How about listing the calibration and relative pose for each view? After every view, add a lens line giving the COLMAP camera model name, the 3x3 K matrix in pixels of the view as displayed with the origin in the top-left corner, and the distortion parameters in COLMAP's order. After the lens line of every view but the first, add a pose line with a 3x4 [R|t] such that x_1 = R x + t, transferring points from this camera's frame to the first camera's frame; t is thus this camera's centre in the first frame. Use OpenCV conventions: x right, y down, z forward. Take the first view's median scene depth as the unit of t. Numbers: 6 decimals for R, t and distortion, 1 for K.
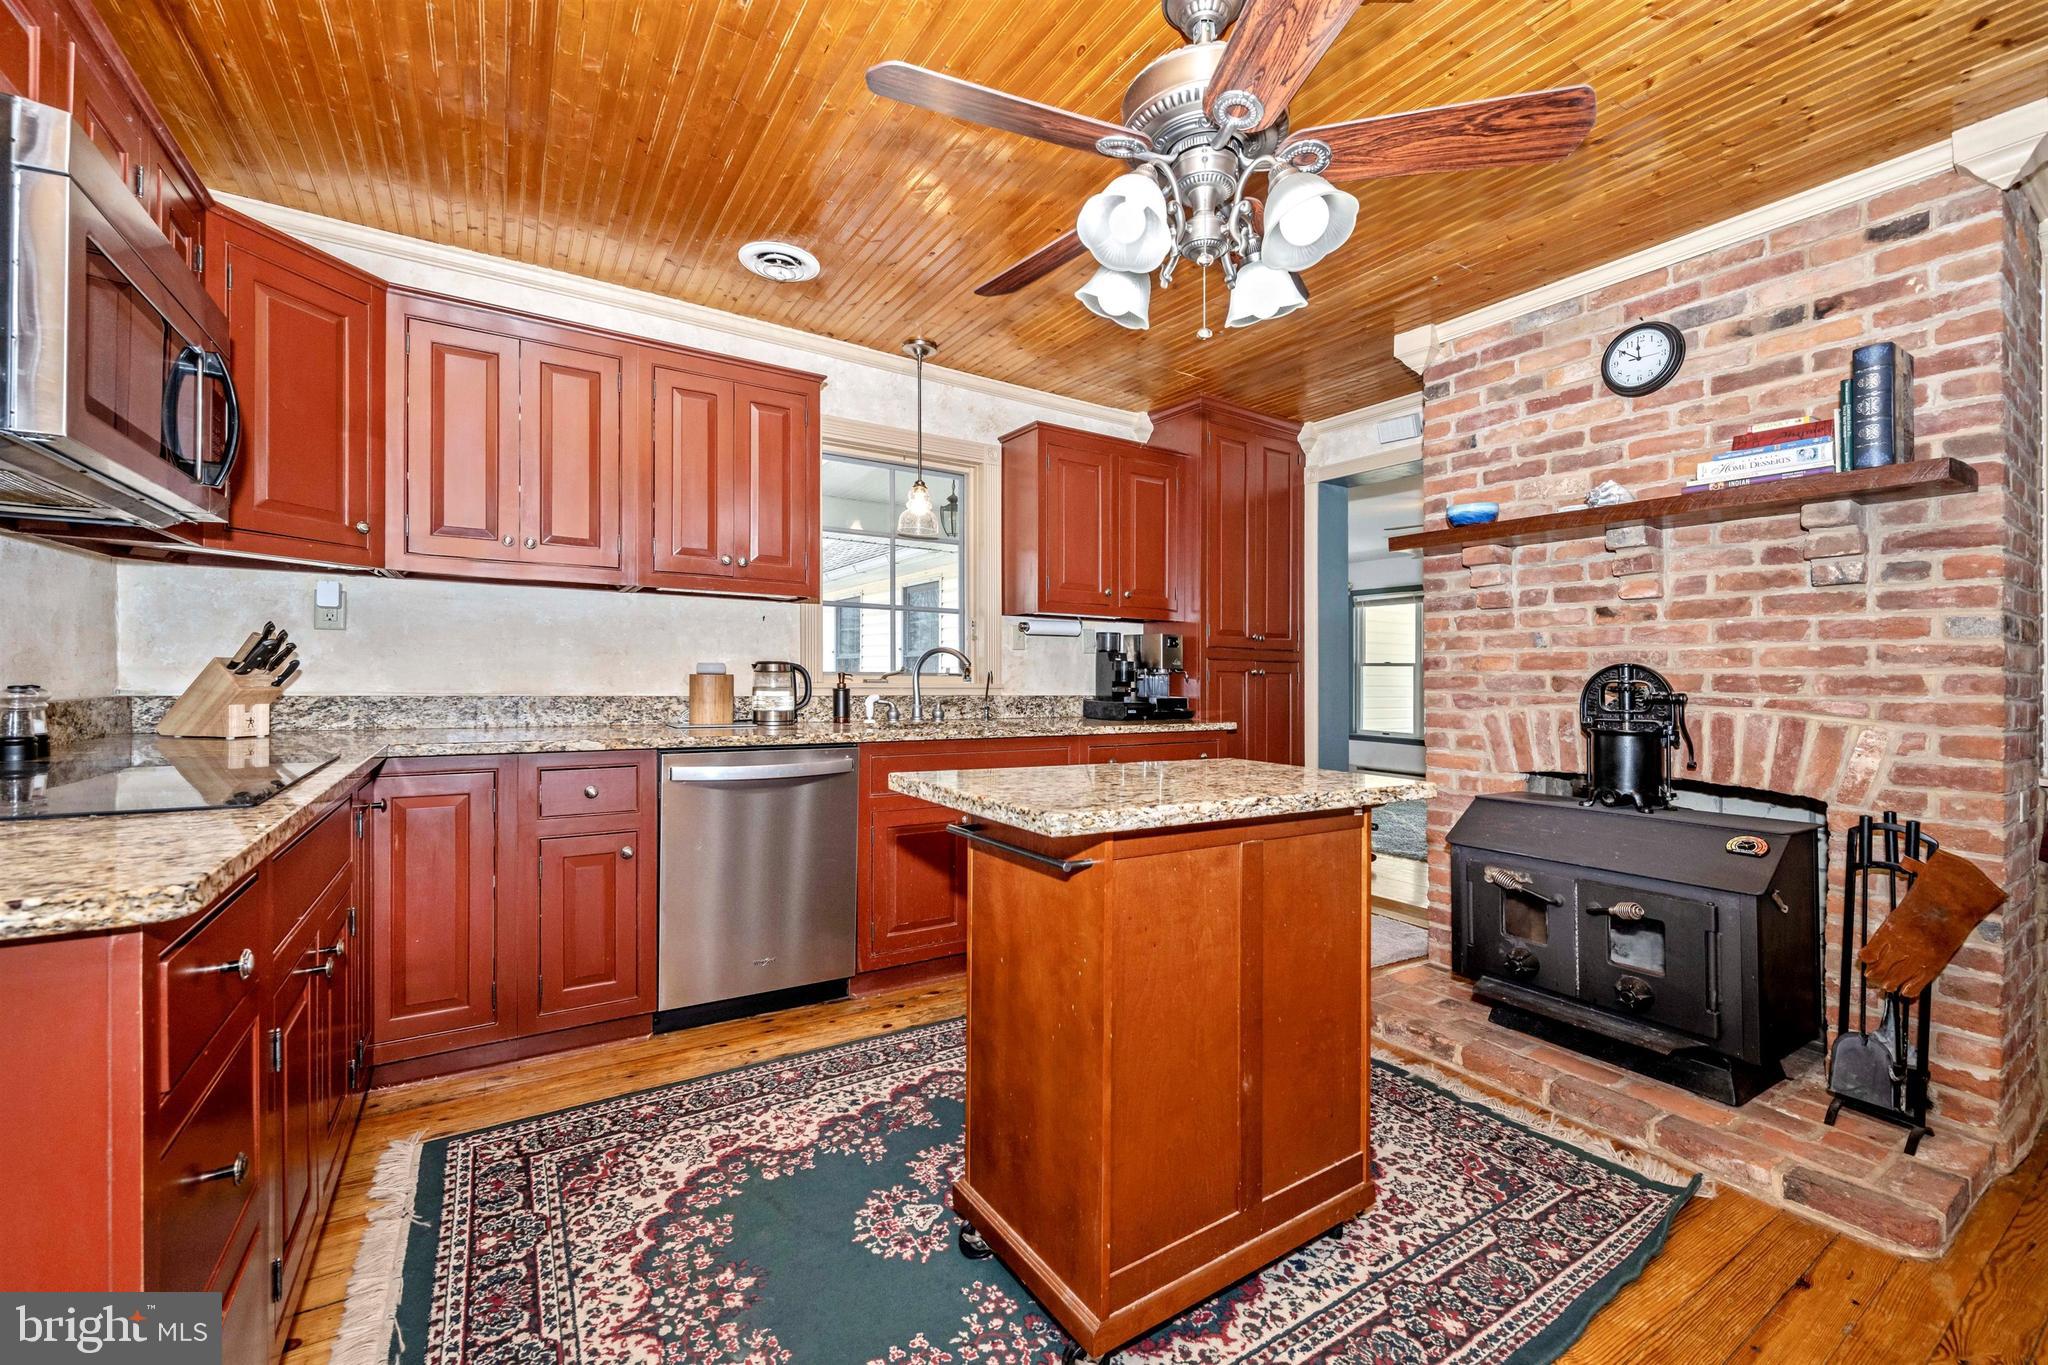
lens RADIAL K [[846.8, 0, 1061.4], [0, 846.8, 639.0], [0, 0, 1]] dist [-0.007173, 0.002330]
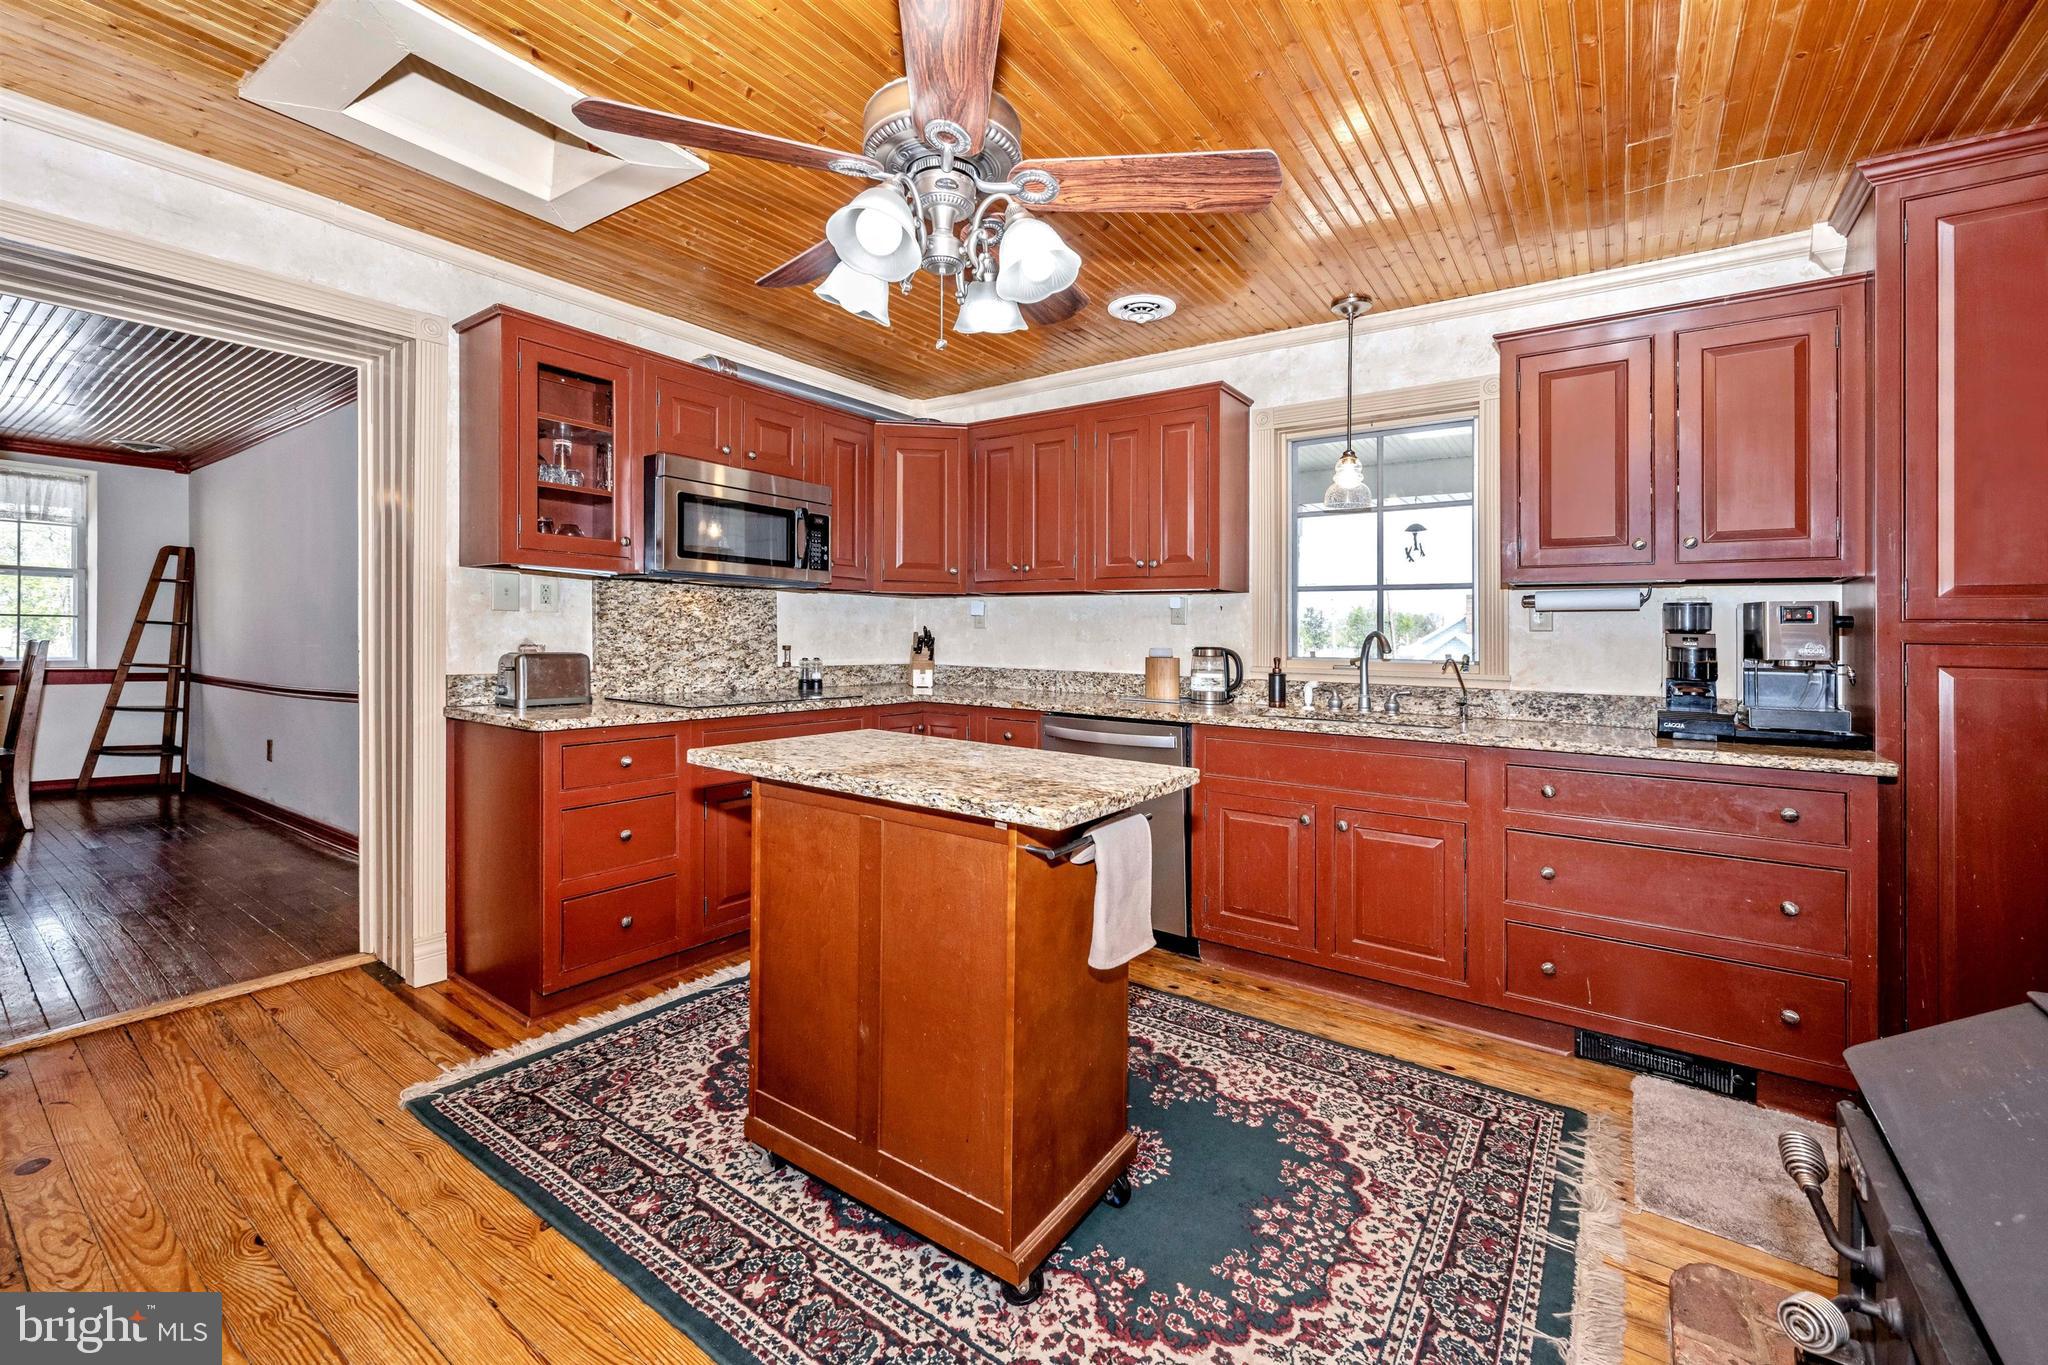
lens RADIAL K [[846.8, 0, 1011.8], [0, 846.8, 624.3], [0, 0, 1]] dist [-0.007173, 0.002330]
pose [[0.346324, -0.021342, -0.937872, 1.009353], [0.027528, 0.999542, -0.012580, 0.006146], [0.937711, -0.021461, 0.346752, 0.606566]]
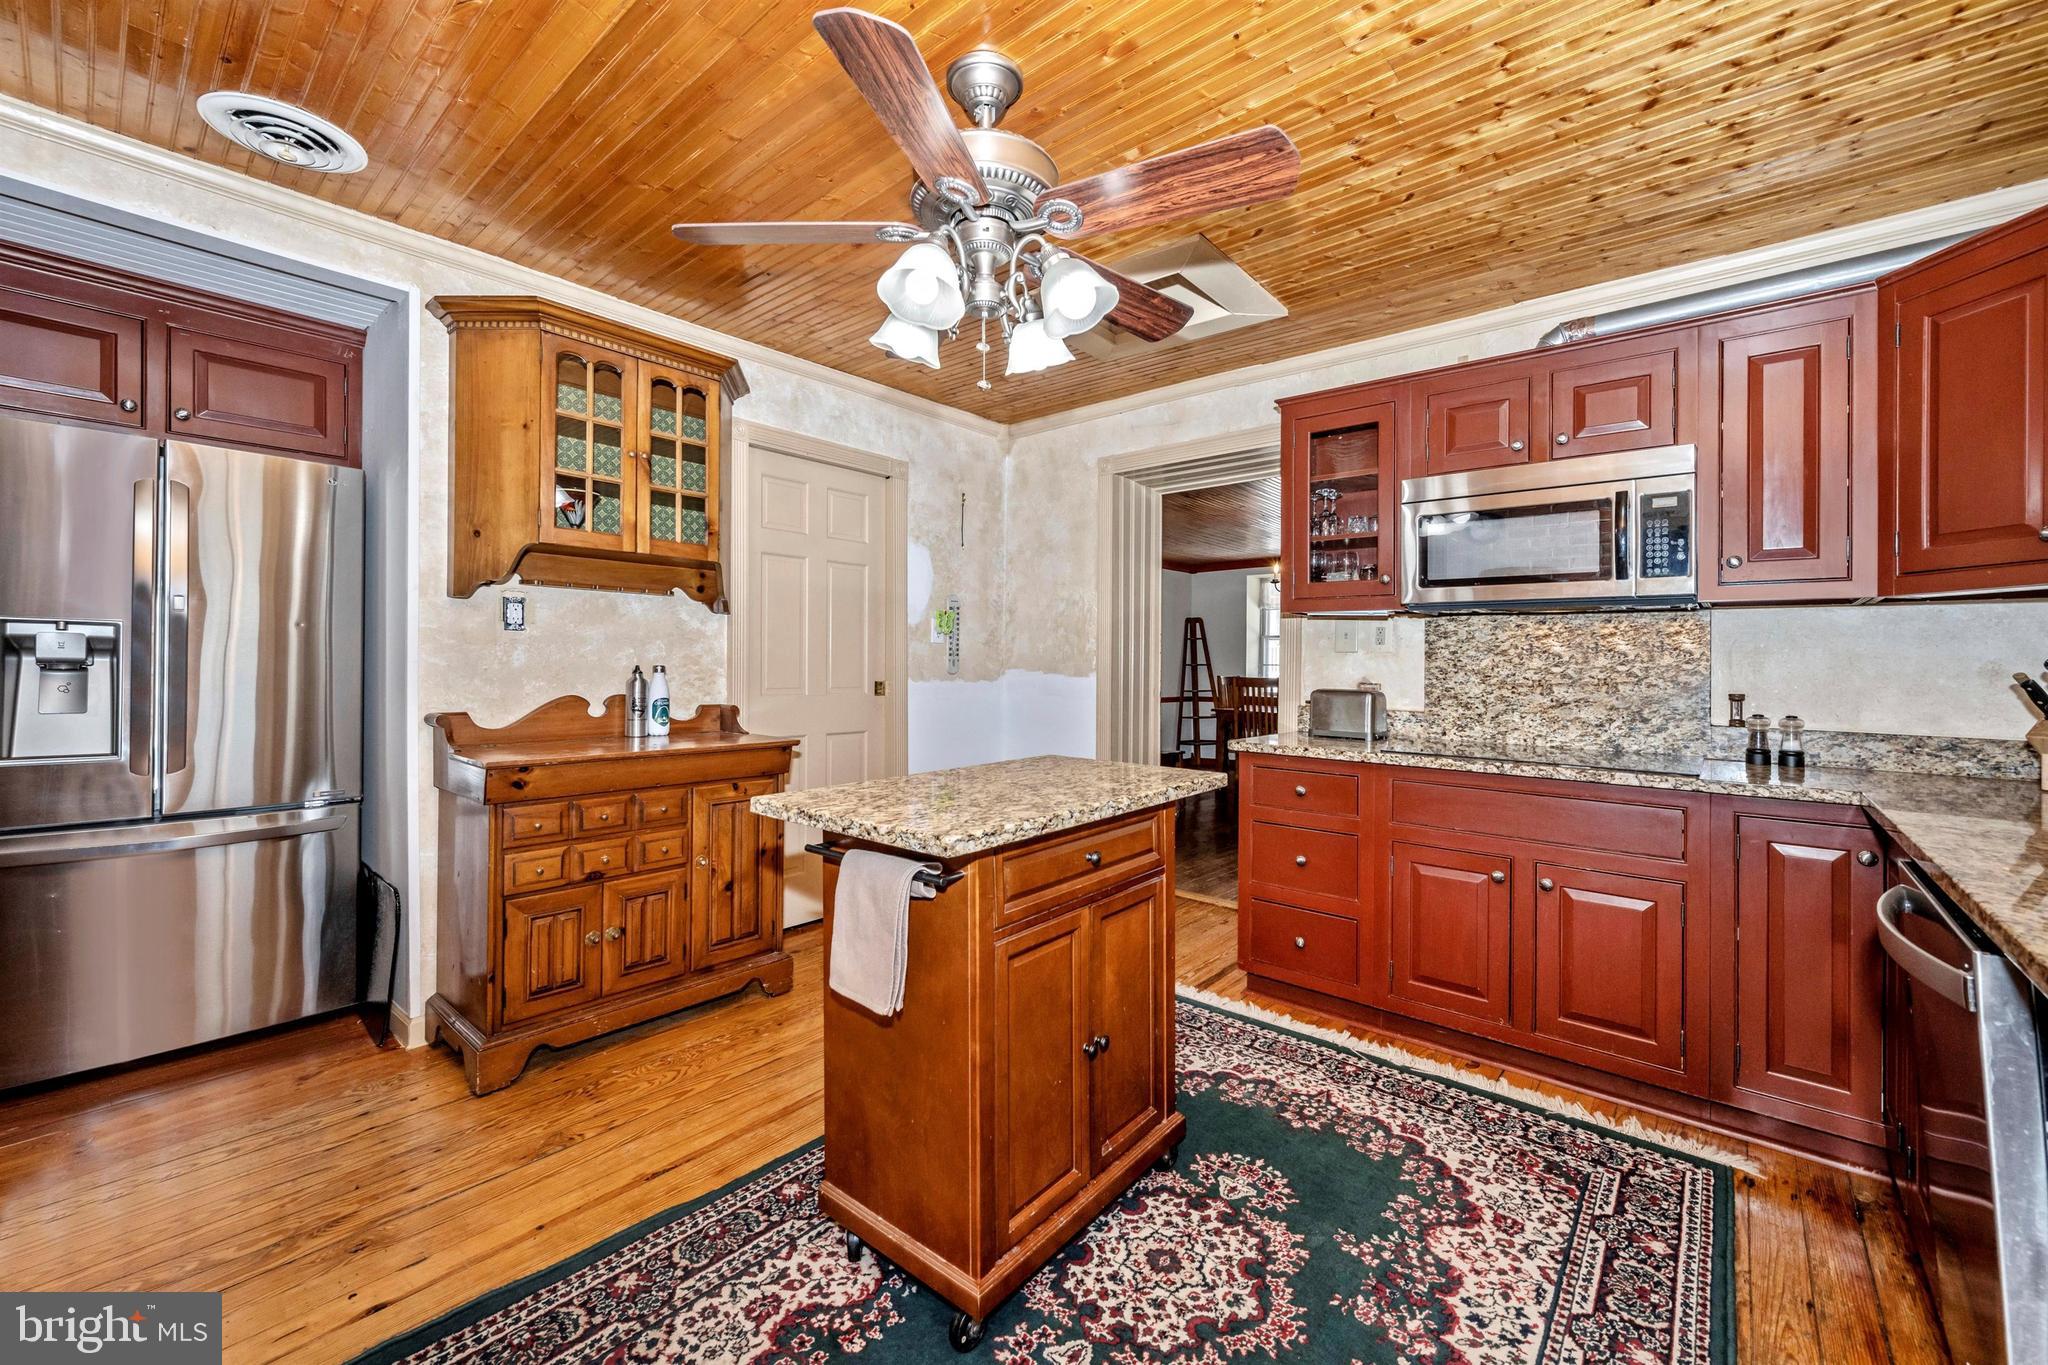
lens RADIAL K [[846.8, 0, 1038.6], [0, 846.8, 641.5], [0, 0, 1]] dist [-0.007173, 0.002330]
pose [[-0.964597, -0.034466, -0.261468, 0.345548], [-0.018292, 0.997780, -0.064040, 0.037942], [0.263095, -0.056989, -0.963085, 1.782757]]
